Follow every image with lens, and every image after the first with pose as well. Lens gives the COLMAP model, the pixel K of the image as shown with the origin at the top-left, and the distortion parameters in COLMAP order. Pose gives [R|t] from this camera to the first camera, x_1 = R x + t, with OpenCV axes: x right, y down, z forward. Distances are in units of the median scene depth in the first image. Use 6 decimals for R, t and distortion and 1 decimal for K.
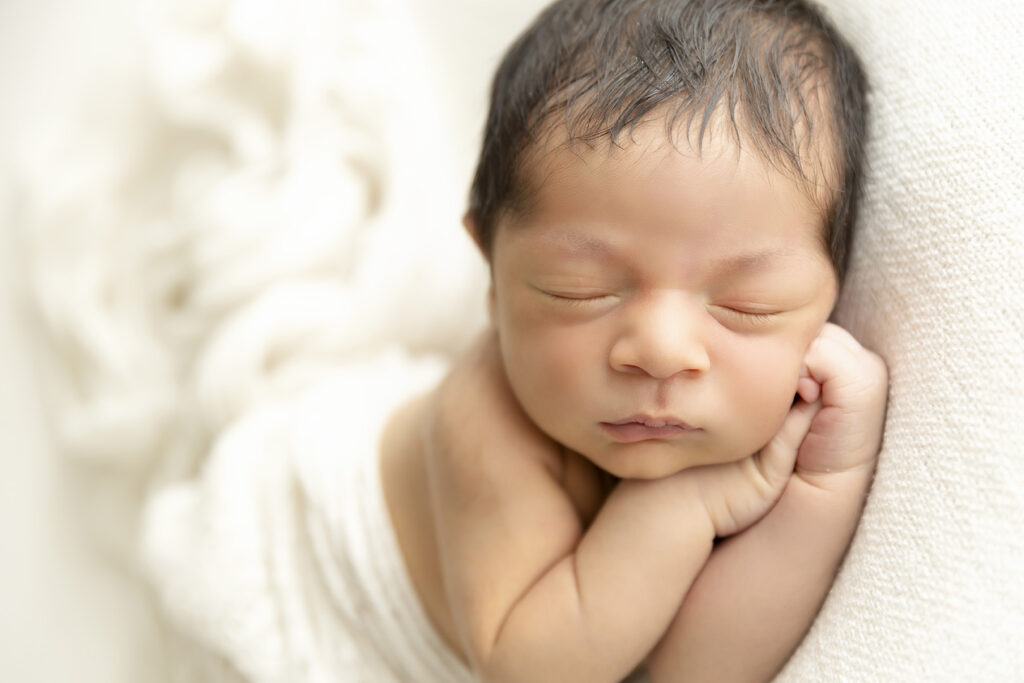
lens RADIAL K [[1812.8, 0, 512.0], [0, 1812.8, 341.5], [0, 0, 1]] dist [-0.047296, 0.038618]
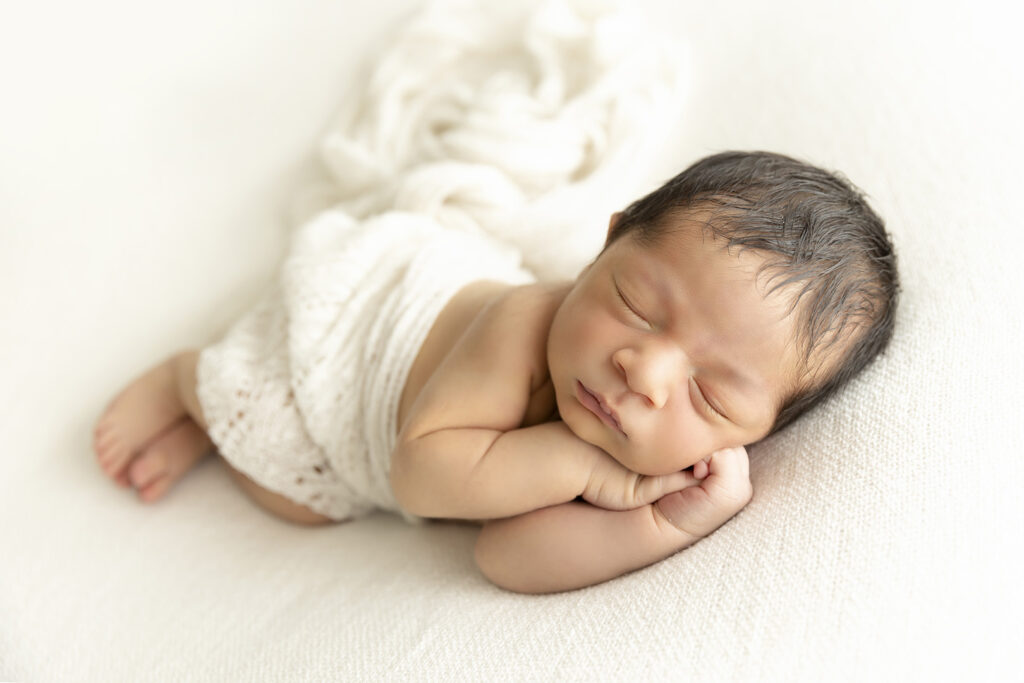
lens RADIAL K [[1128.2, 0, 512.0], [0, 1128.2, 341.5], [0, 0, 1]] dist [0.156435, -0.819891]
pose [[0.707119, 0.706333, -0.032803, 0.017592], [-0.704252, 0.707674, 0.056796, 0.008986], [0.063331, -0.017060, 0.997847, 0.108018]]
